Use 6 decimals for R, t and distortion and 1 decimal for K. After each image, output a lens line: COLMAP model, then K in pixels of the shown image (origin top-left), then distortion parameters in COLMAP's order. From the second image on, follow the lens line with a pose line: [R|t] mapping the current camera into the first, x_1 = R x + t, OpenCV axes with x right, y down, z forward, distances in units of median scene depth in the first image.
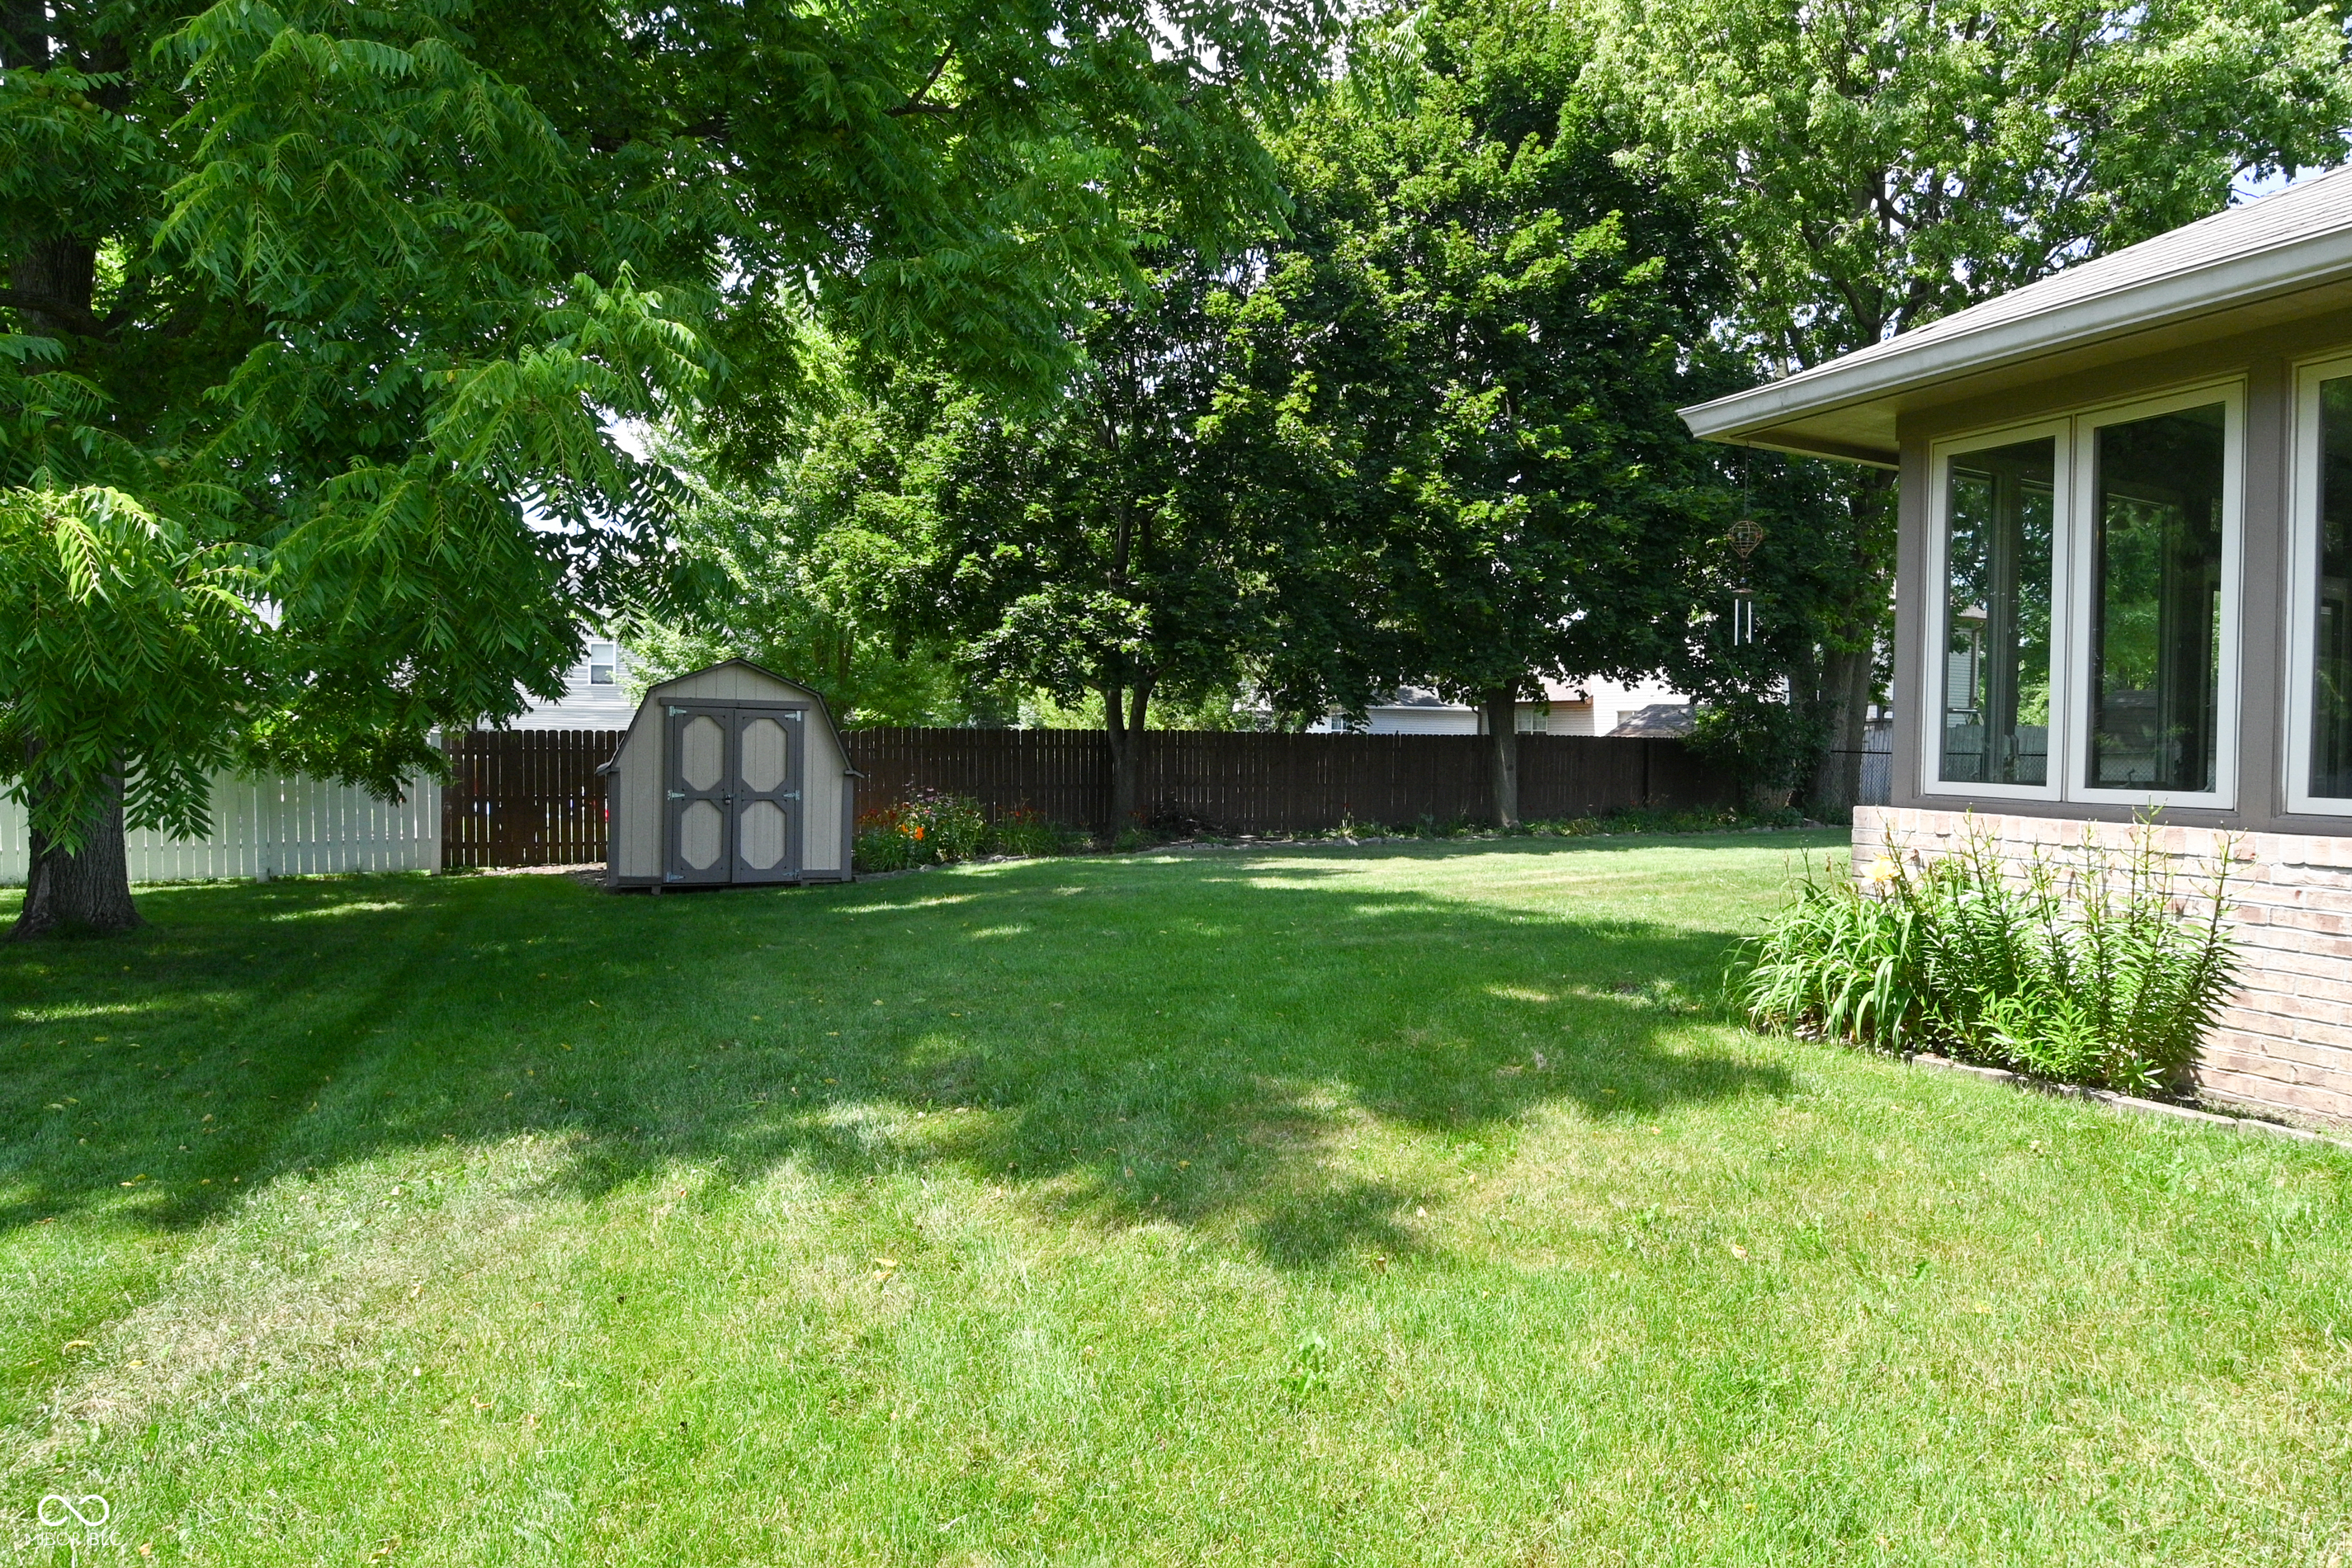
lens RADIAL K [[1236.3, 0, 1188.6], [0, 1236.3, 769.3], [0, 0, 1]] dist [0.001680, -0.012925]
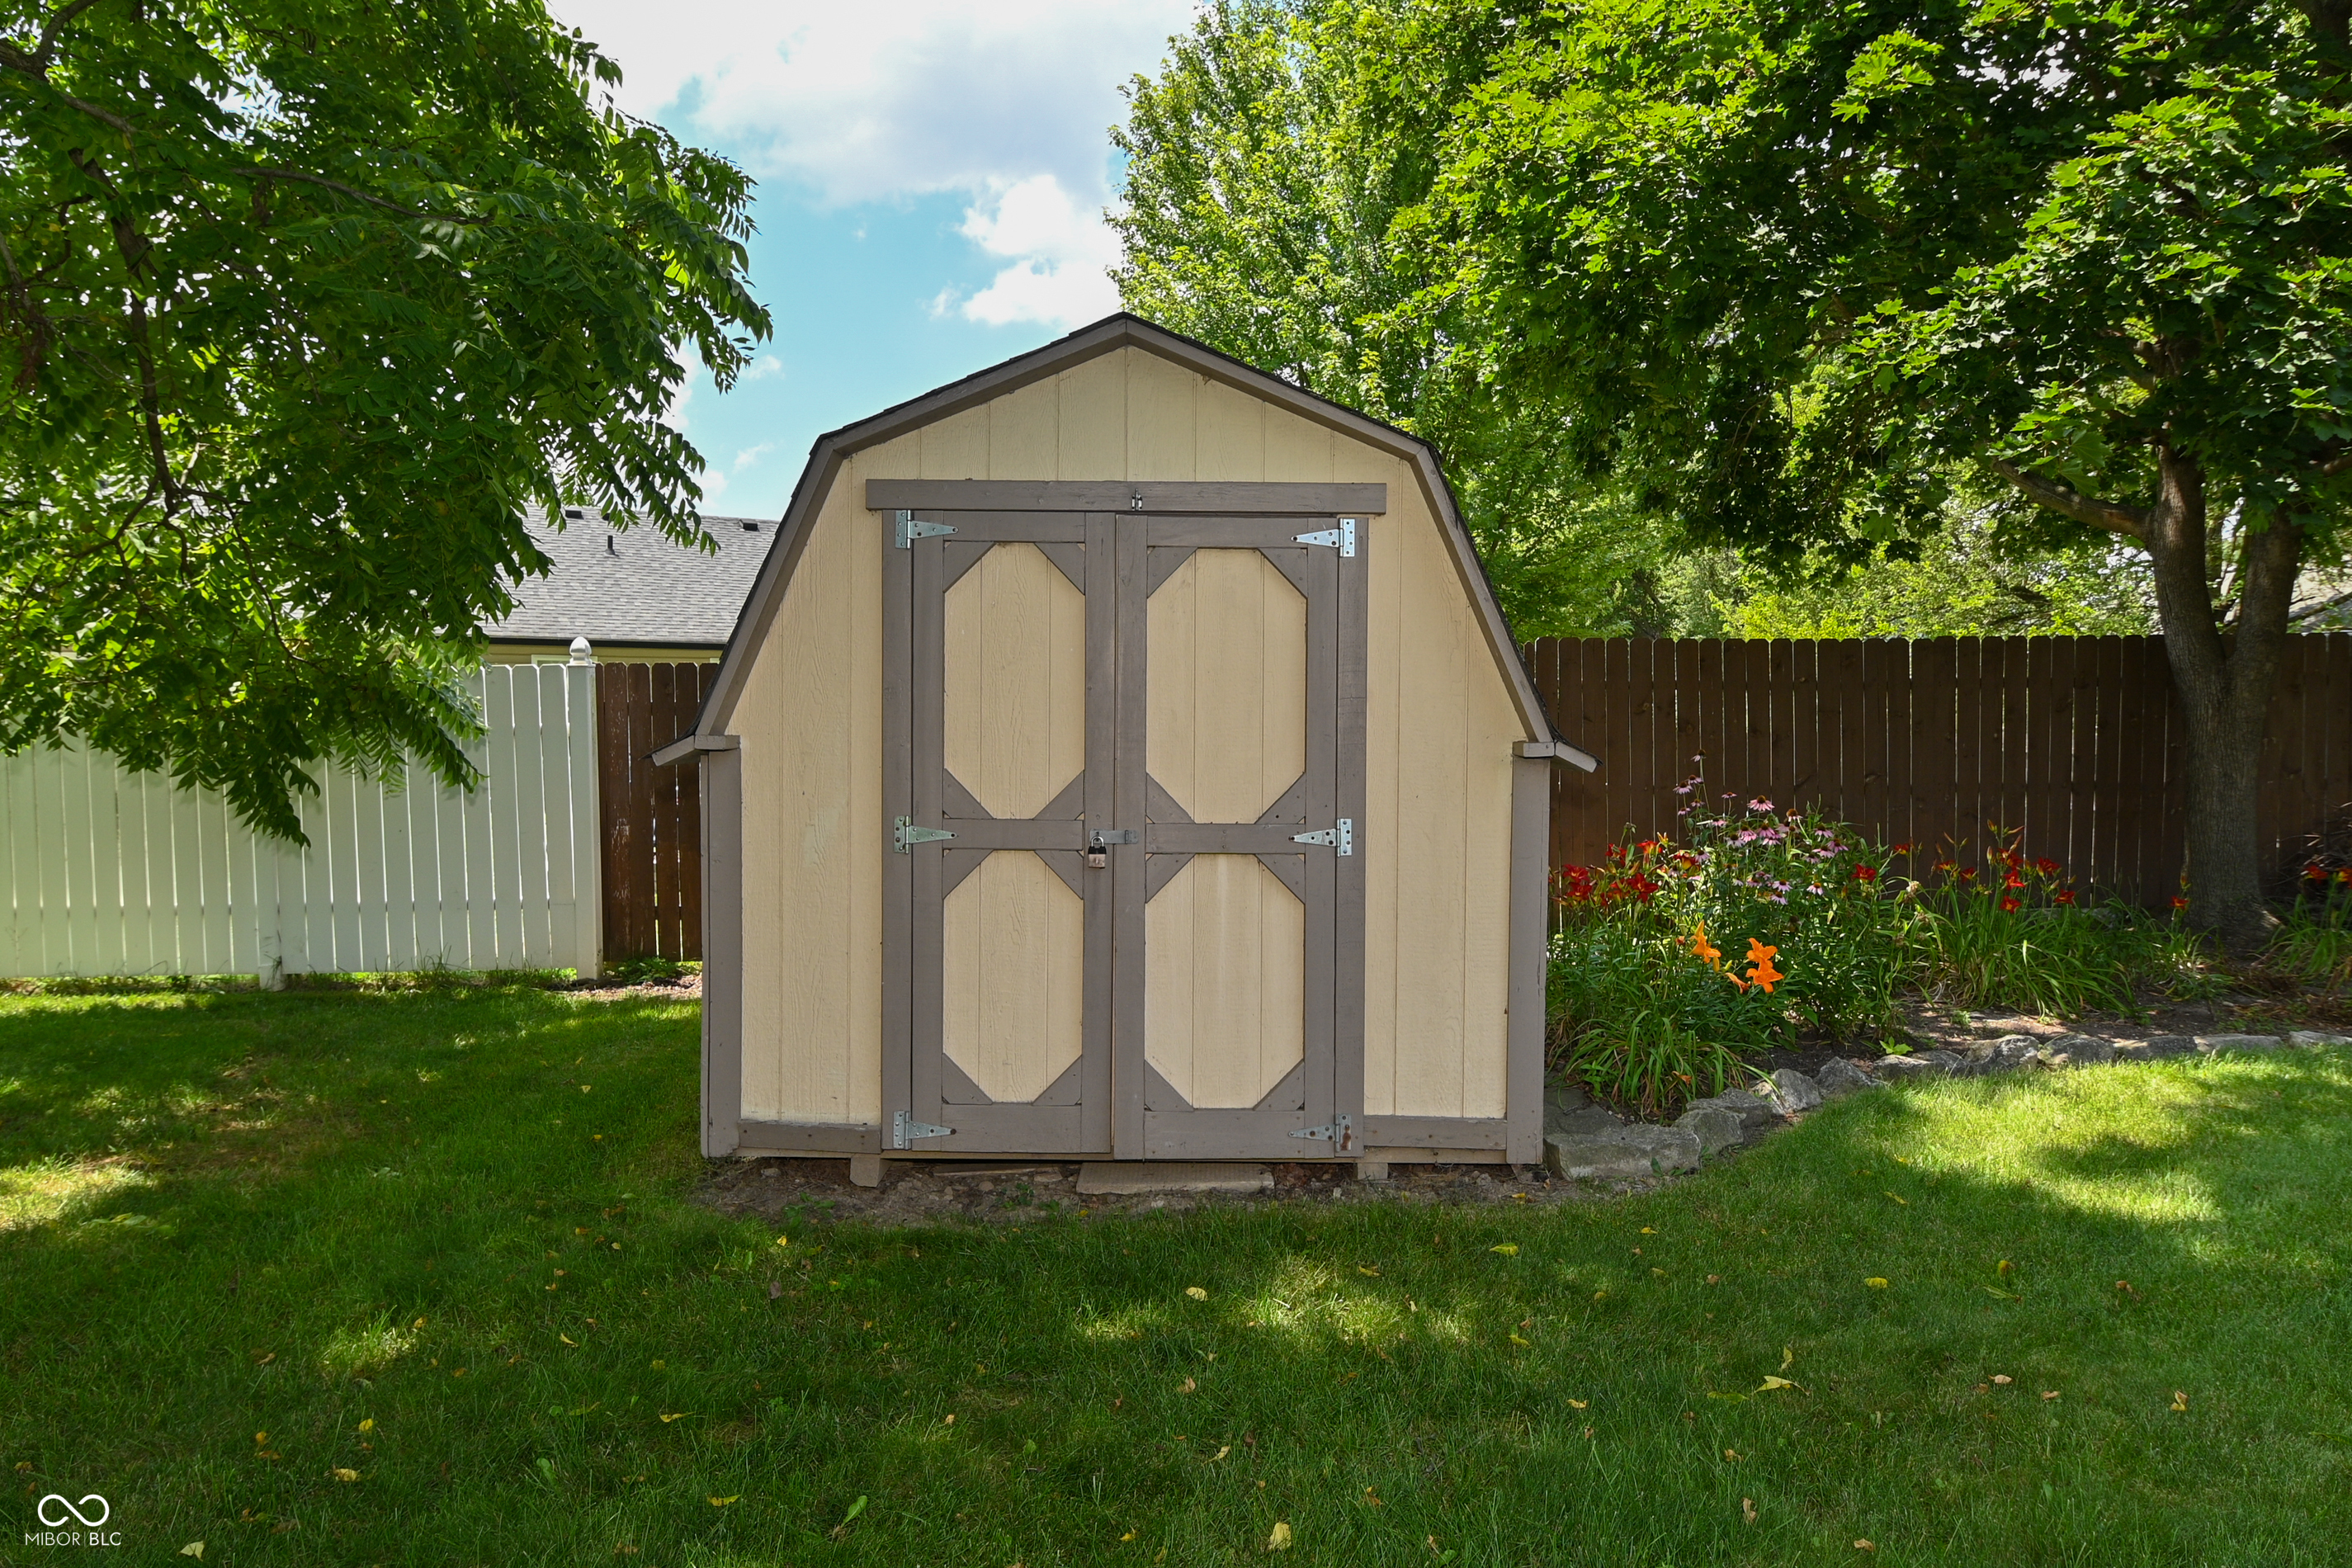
lens RADIAL K [[1508.6, 0, 1176.0], [0, 1508.6, 784.0], [0, 0, 1]] dist [-0.001125, -0.000768]
pose [[0.909302, 0.004415, -0.416114, -0.215175], [0.007118, 0.999632, 0.026160, 0.001298], [0.416076, -0.026749, 0.908936, 0.688138]]
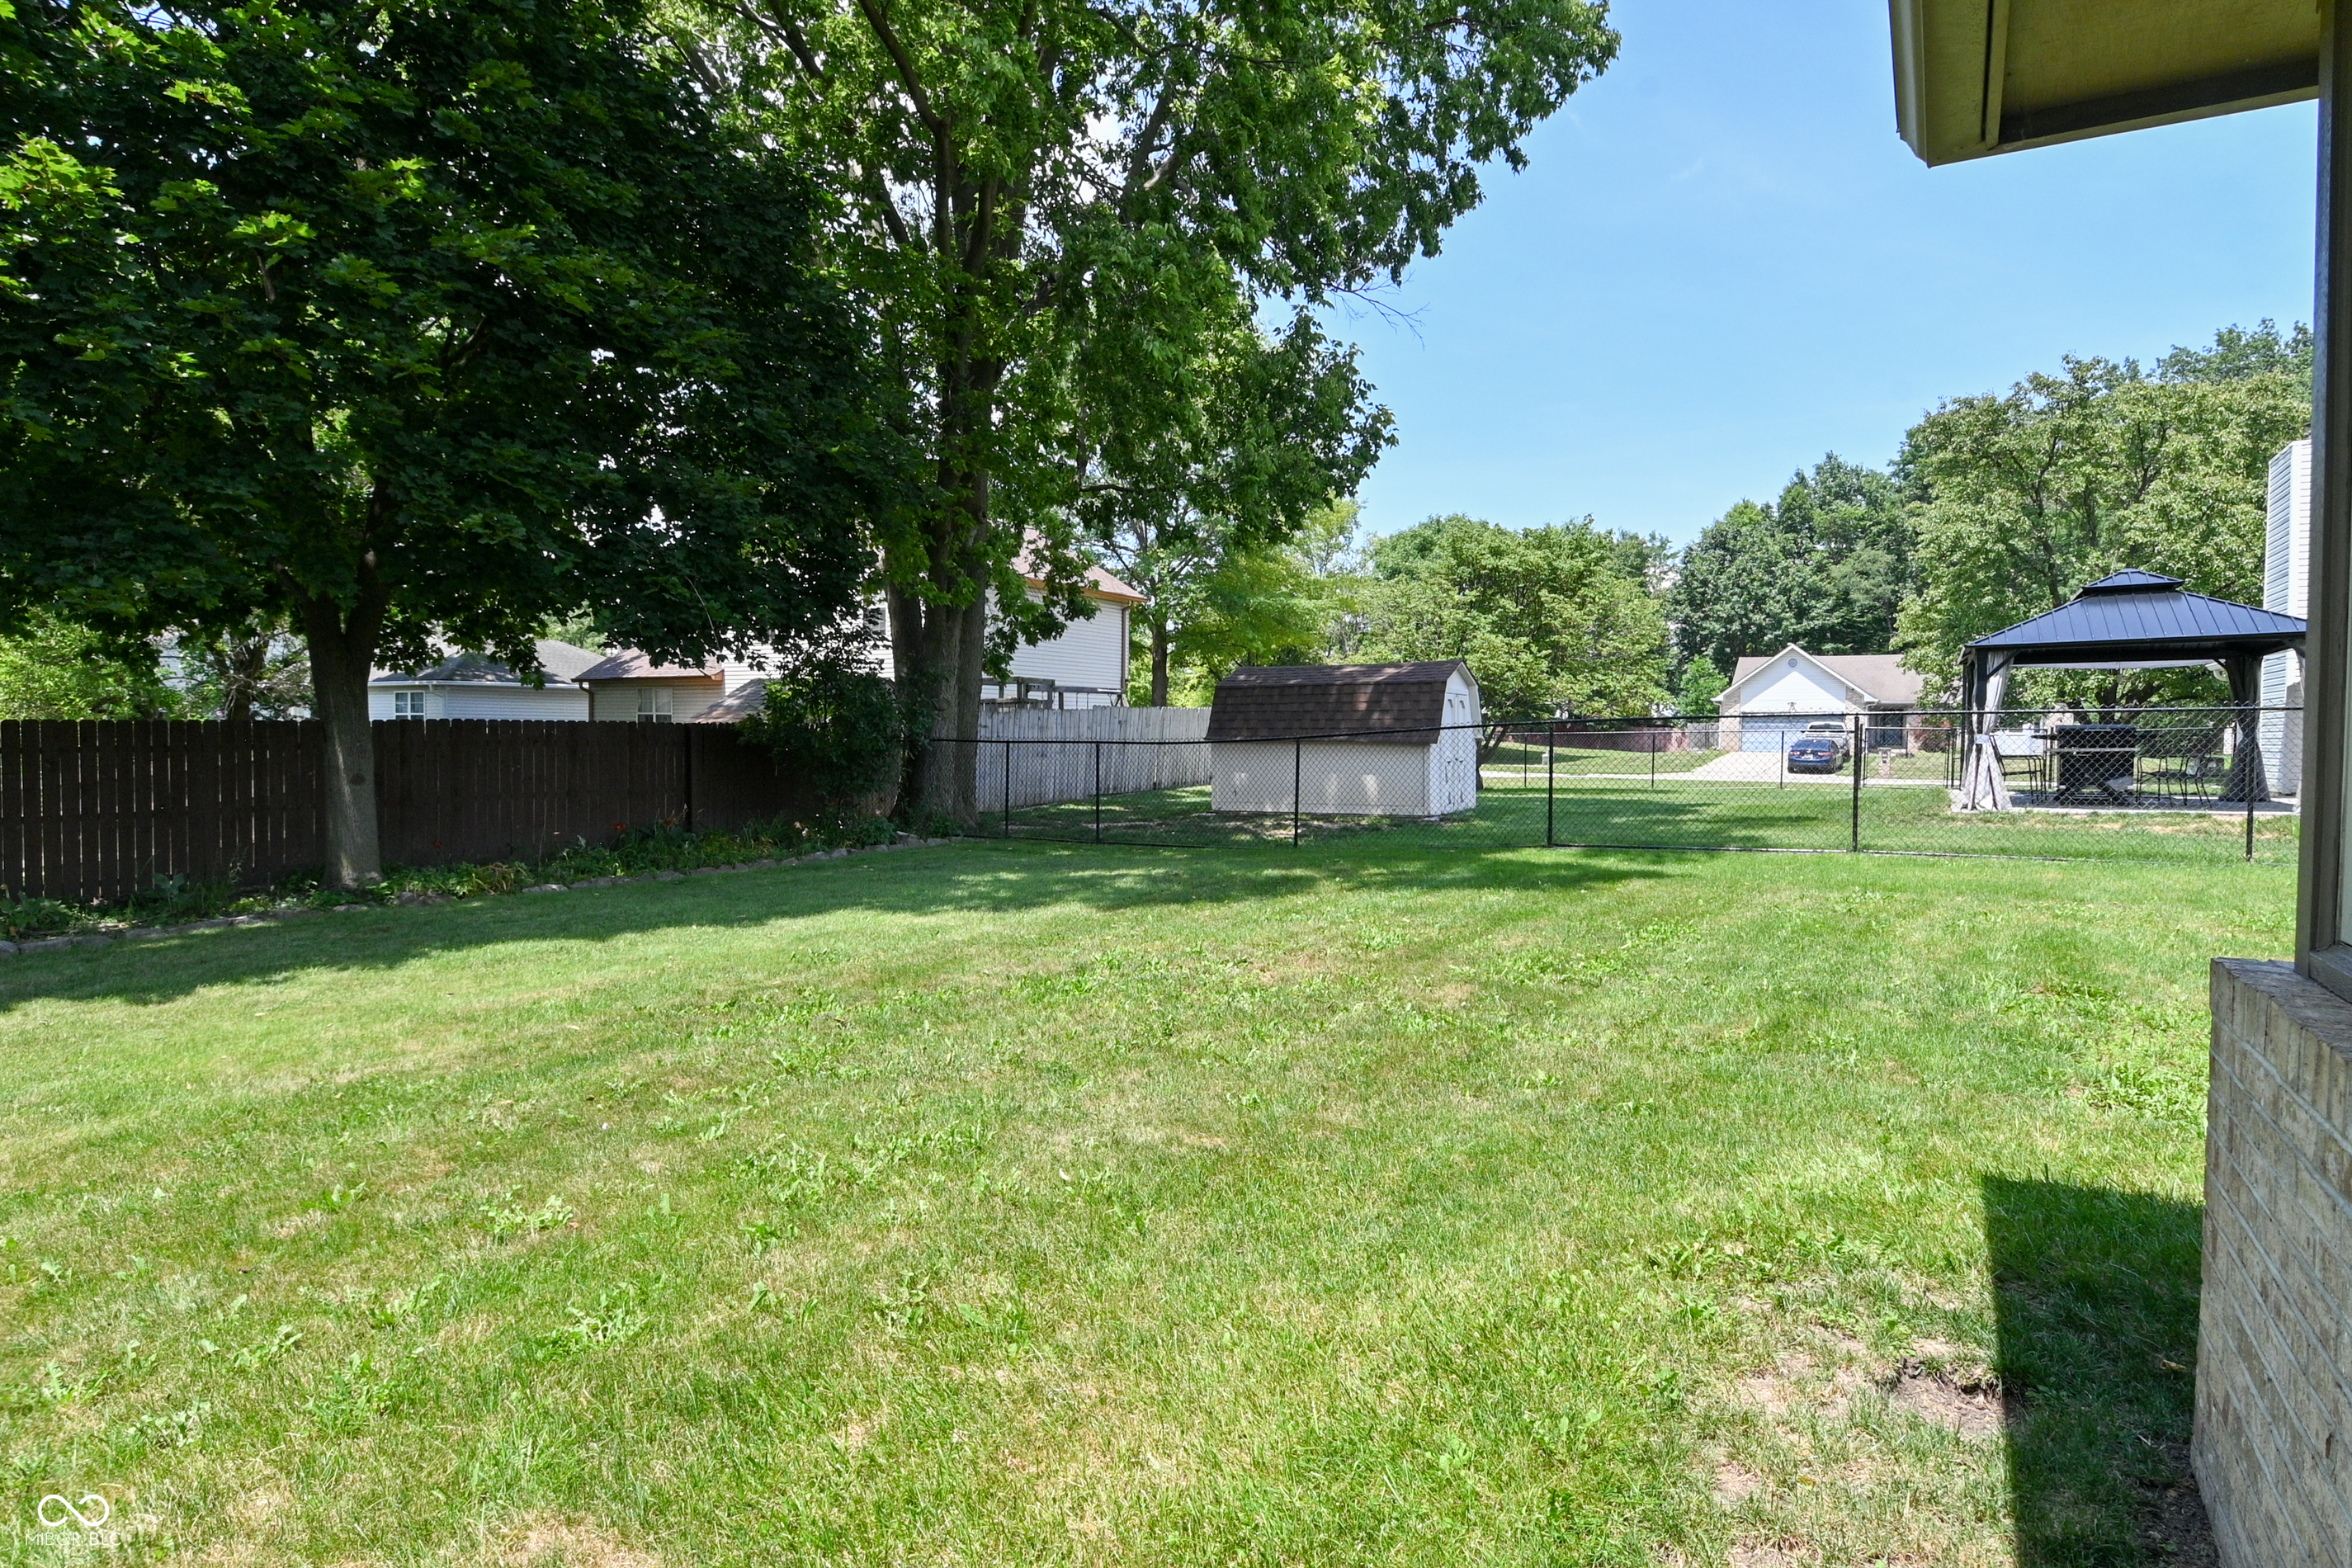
lens RADIAL K [[1236.3, 0, 1188.6], [0, 1236.3, 769.3], [0, 0, 1]] dist [0.001680, -0.012925]
pose [[0.830552, -0.026797, 0.556297, 0.391272], [0.019761, 0.999631, 0.018649, -0.013572], [-0.556591, -0.004496, 0.830774, 0.497016]]
